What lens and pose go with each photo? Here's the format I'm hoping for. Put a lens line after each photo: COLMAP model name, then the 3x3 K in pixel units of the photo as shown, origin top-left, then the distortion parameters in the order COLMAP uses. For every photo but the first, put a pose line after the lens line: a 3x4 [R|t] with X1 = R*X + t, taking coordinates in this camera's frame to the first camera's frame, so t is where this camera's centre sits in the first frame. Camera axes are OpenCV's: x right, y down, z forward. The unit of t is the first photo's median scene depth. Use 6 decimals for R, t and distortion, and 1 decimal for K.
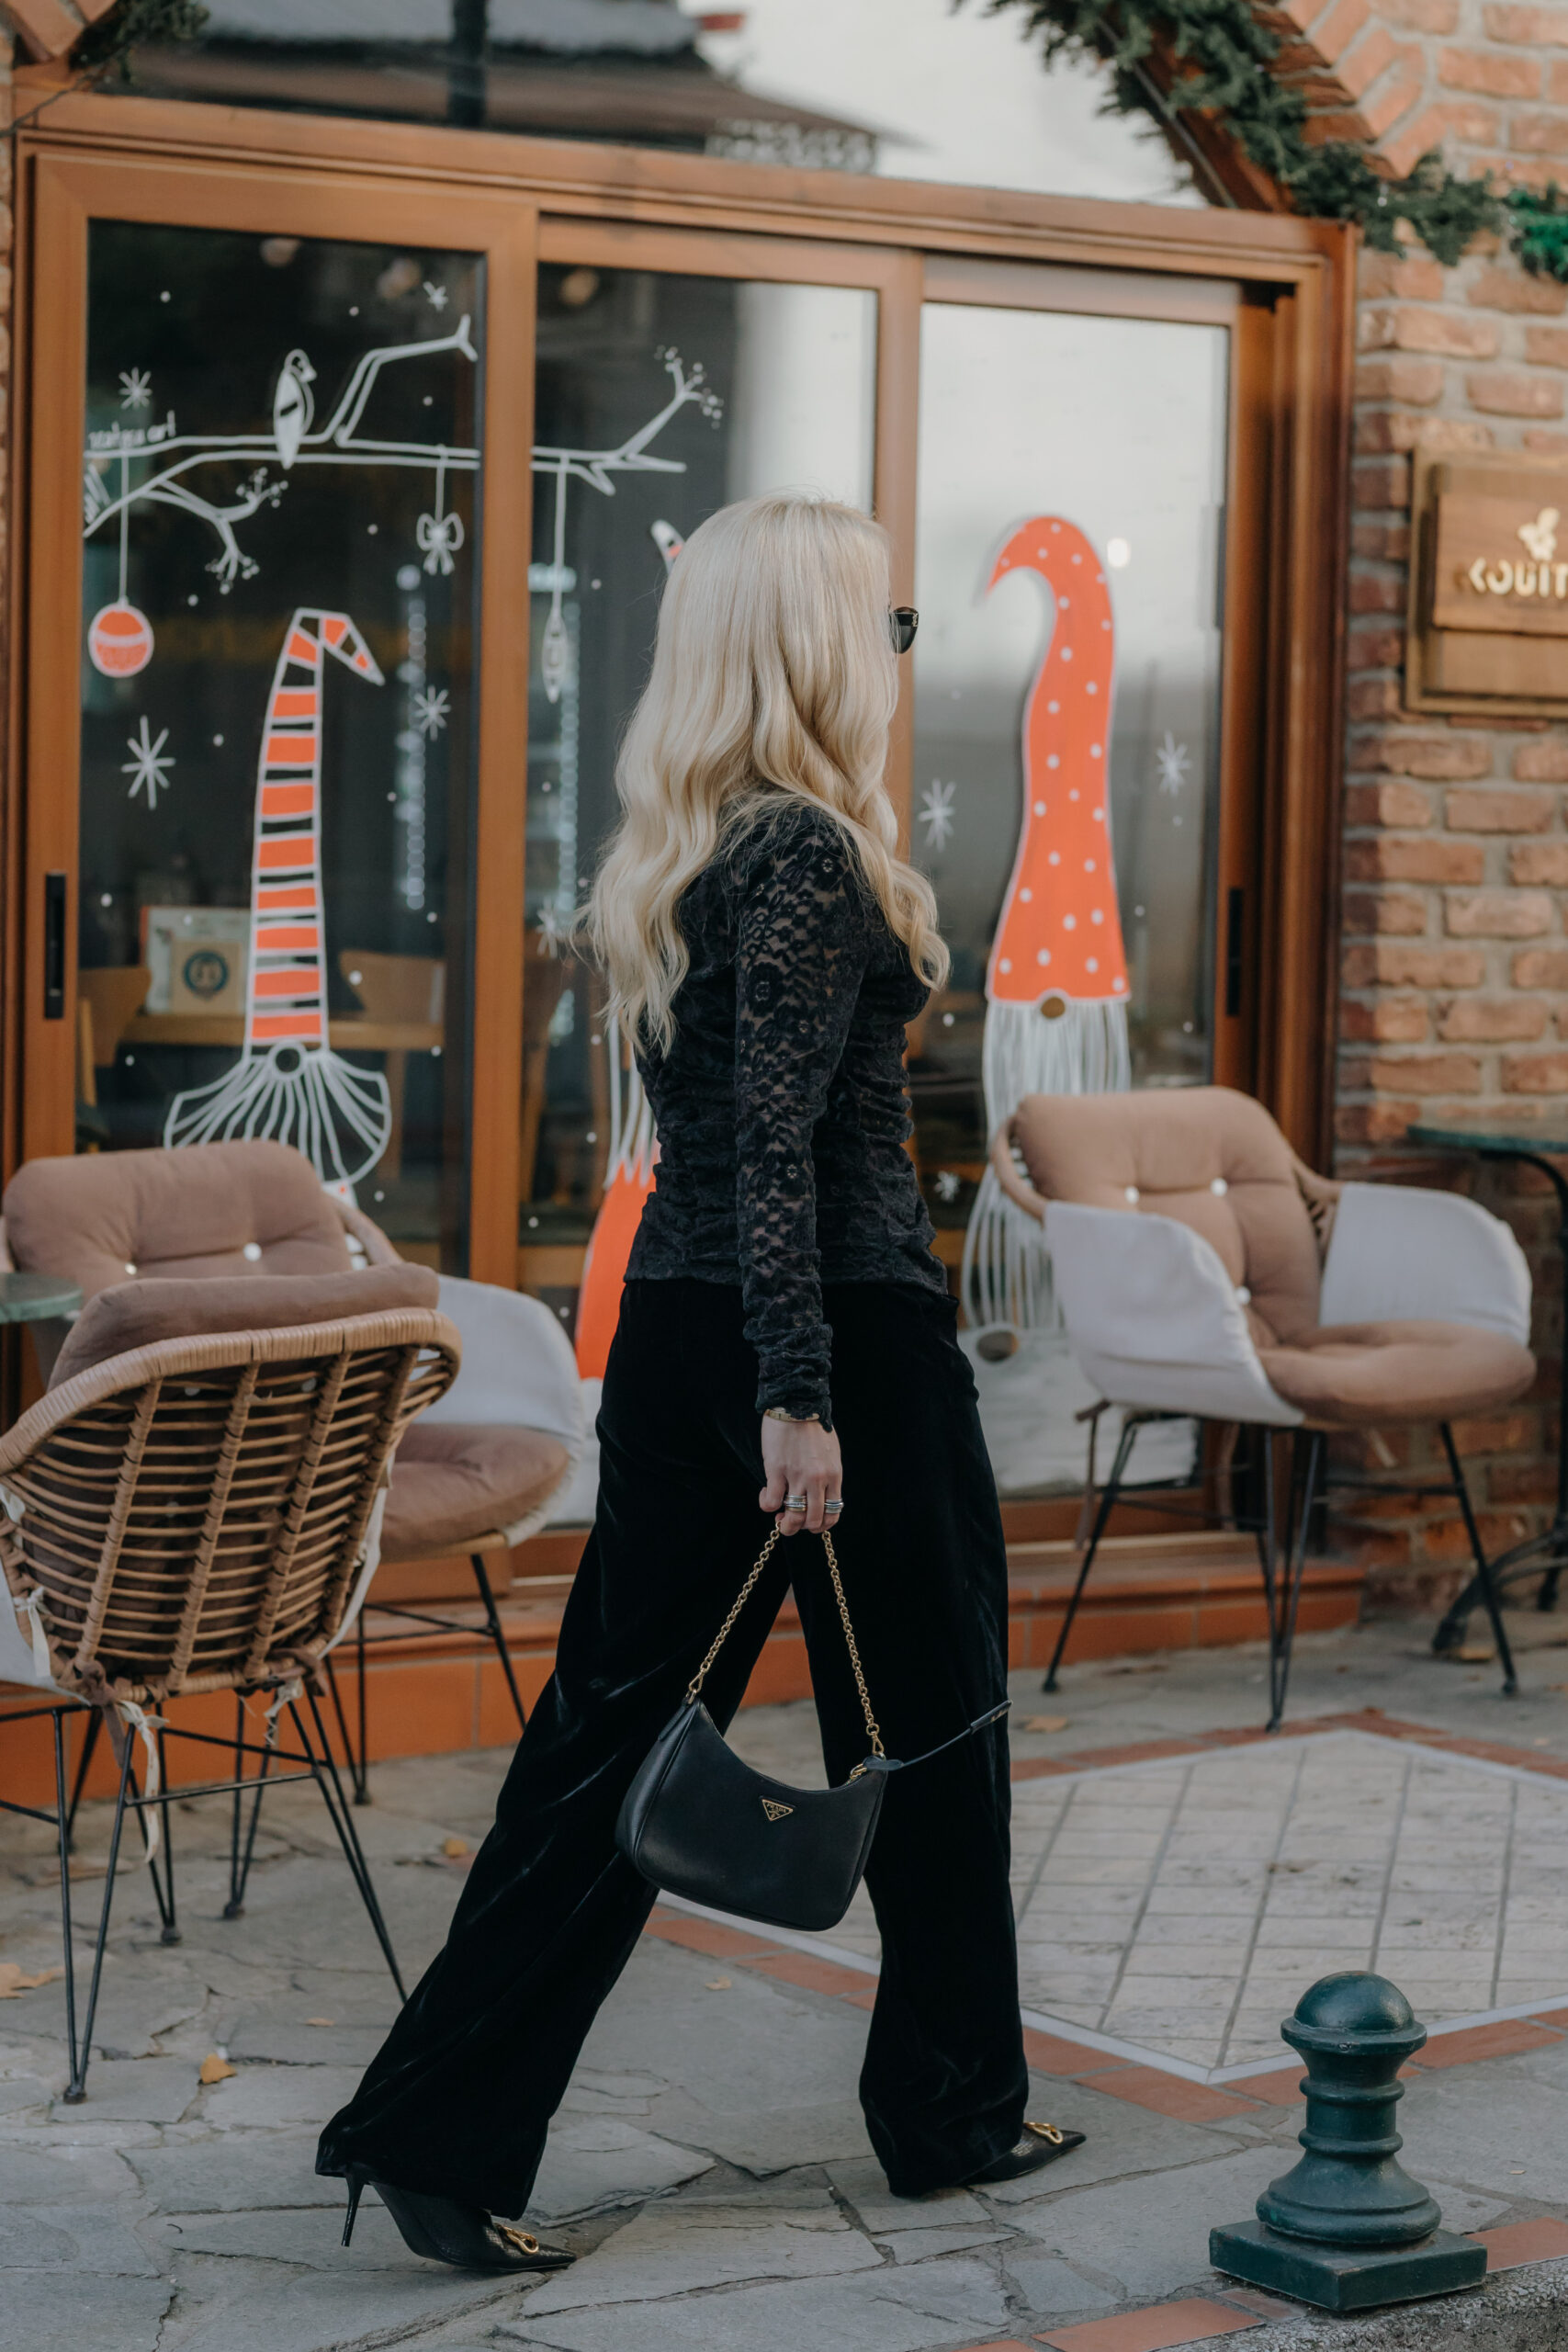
lens RADIAL K [[5908.9, 0, 894.8], [0, 5908.9, 1232.8], [0, 0, 1]] dist [0.008715, 0.000000]
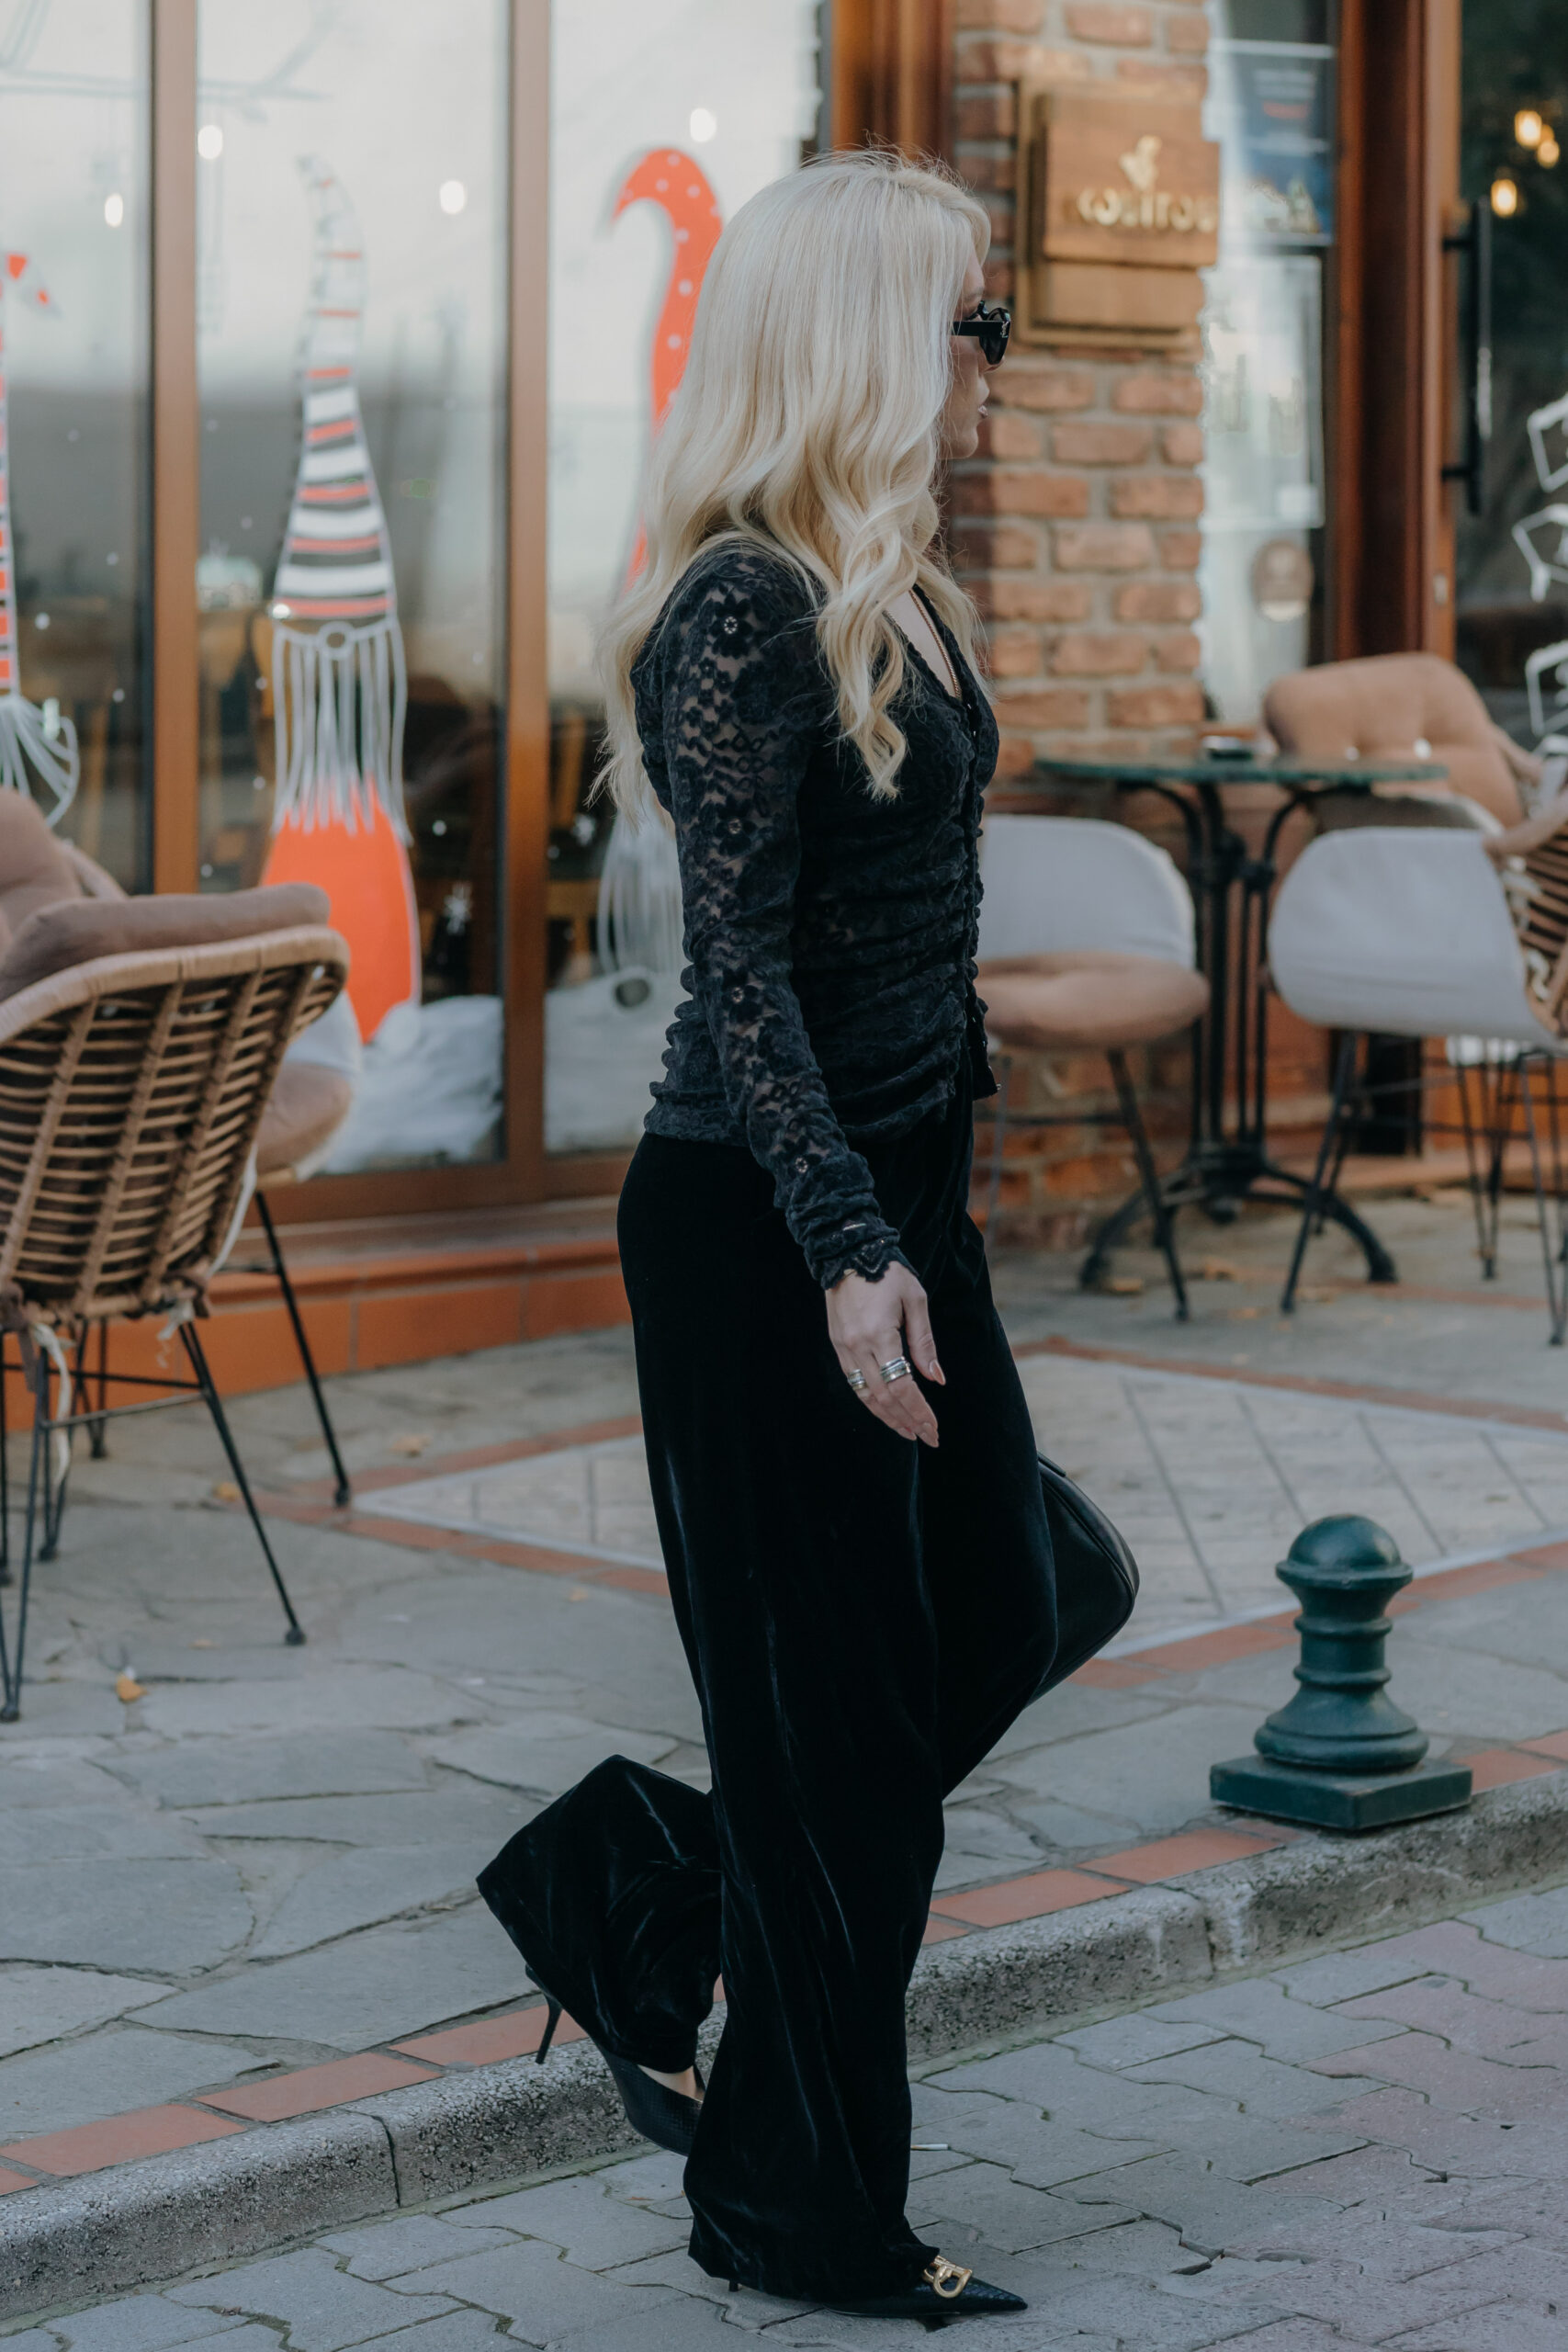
lens RADIAL K [[6713.5, 0, 799.0], [0, 6713.5, 1100.4], [0, 0, 1]] dist [-0.014633, 0.000000]
pose [[0.986180, -0.028805, 0.163156, -0.160031], [0.026208, 0.999494, 0.018045, 0.020486], [-0.163593, -0.013520, 0.986435, -0.124632]]
